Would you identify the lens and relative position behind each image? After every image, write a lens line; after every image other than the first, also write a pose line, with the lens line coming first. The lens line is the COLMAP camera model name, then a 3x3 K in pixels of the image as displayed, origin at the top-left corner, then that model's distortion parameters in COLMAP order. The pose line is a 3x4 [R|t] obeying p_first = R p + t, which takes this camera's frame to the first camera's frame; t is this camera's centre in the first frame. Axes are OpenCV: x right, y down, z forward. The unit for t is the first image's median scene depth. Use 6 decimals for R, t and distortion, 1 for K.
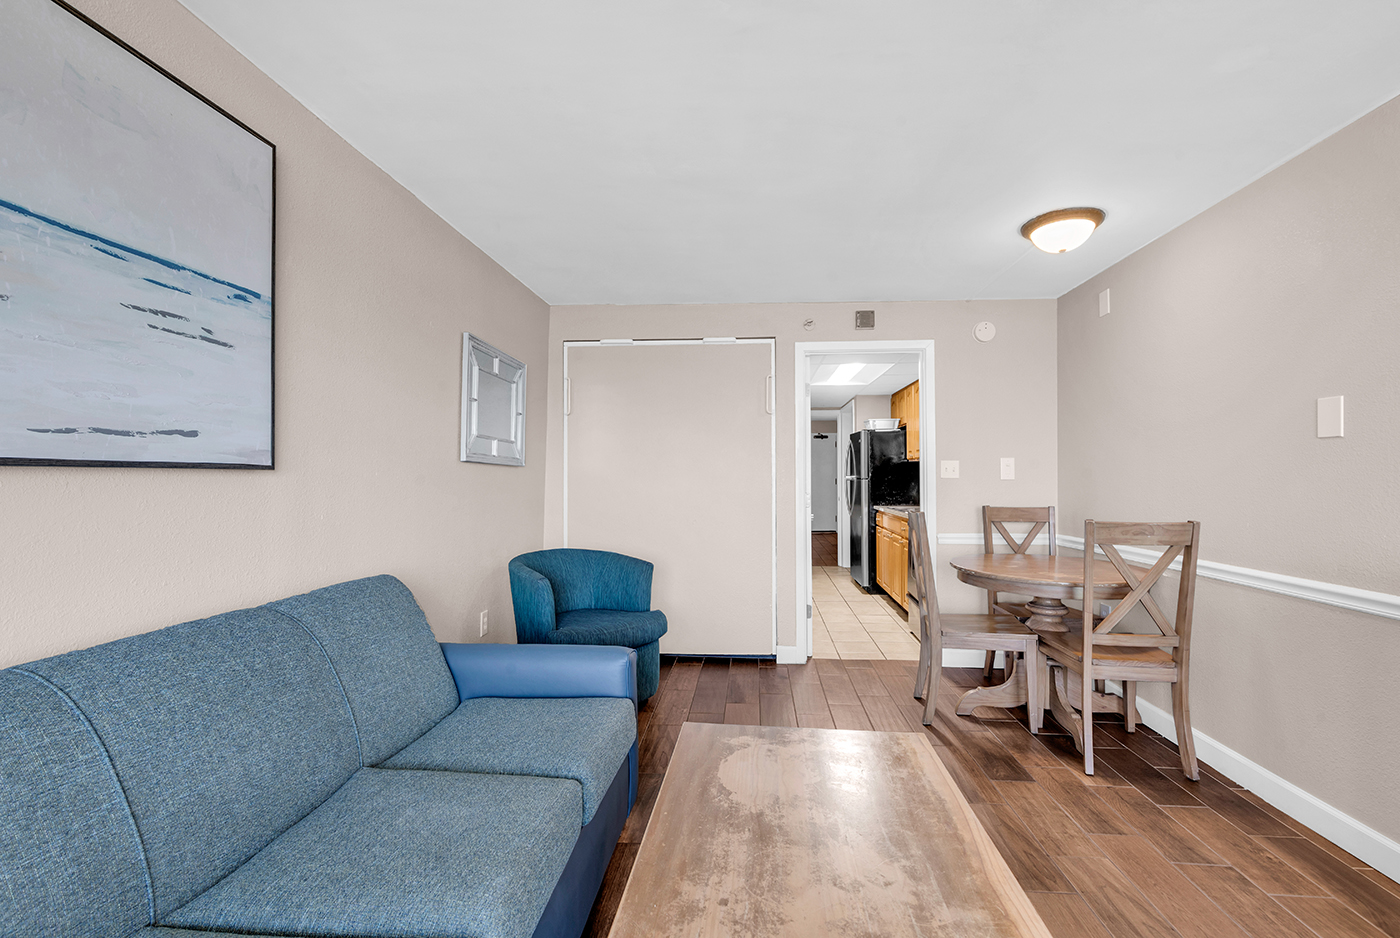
lens RADIAL K [[631.6, 0, 700.0], [0, 631.6, 469.0], [0, 0, 1]] dist [0.001751, -0.000433]
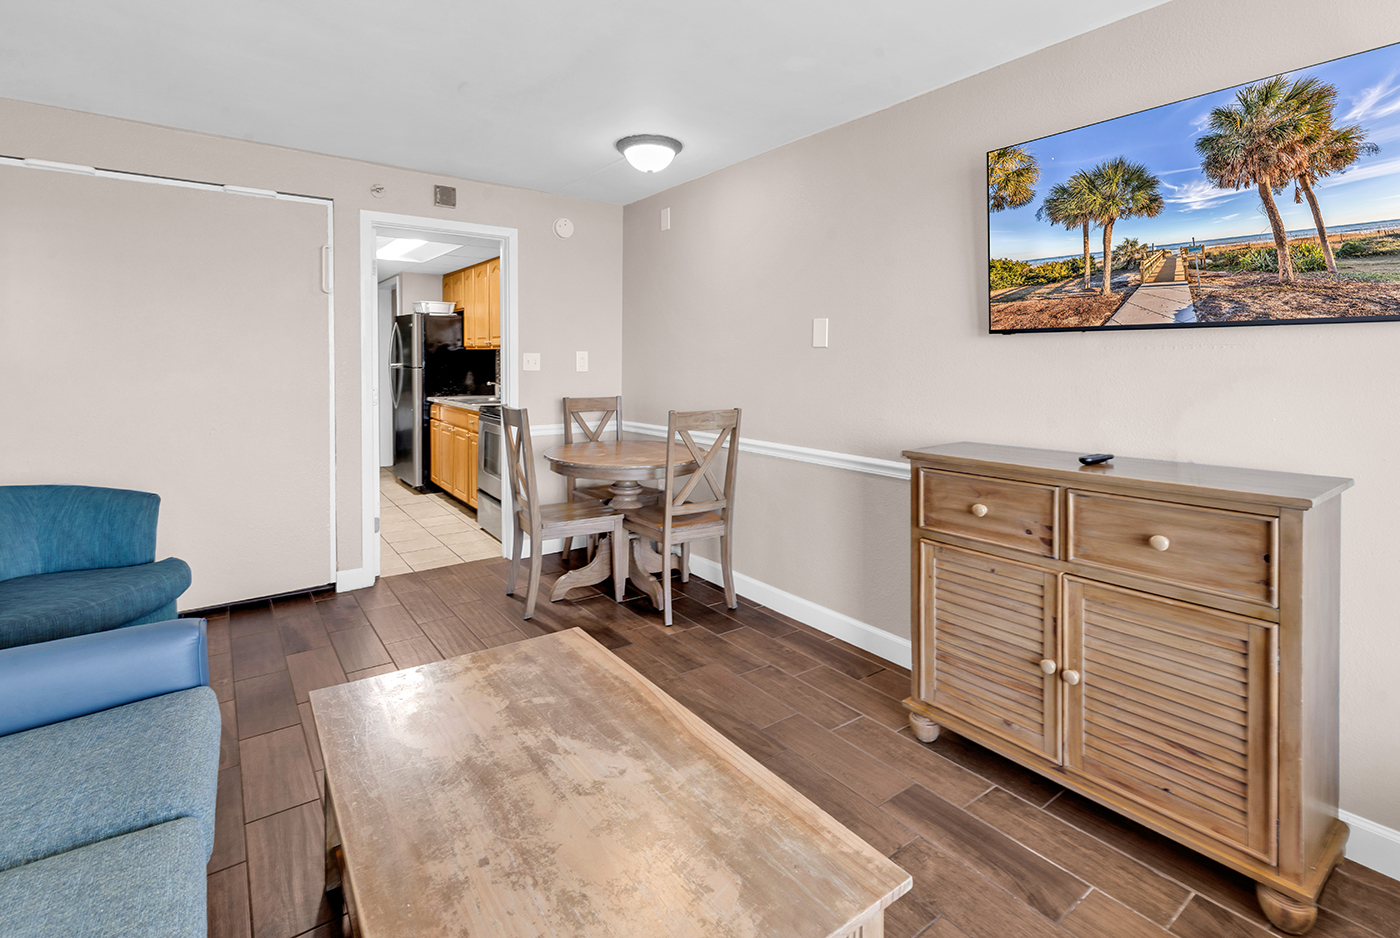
lens RADIAL K [[669.7, 0, 706.3], [0, 669.7, 380.9], [0, 0, 1]] dist [0.001611, -0.000590]
pose [[0.748073, -0.016937, 0.663401, -0.131698], [-0.014575, 0.999014, 0.041941, -0.023079], [-0.663457, -0.041044, 0.747088, 0.030388]]
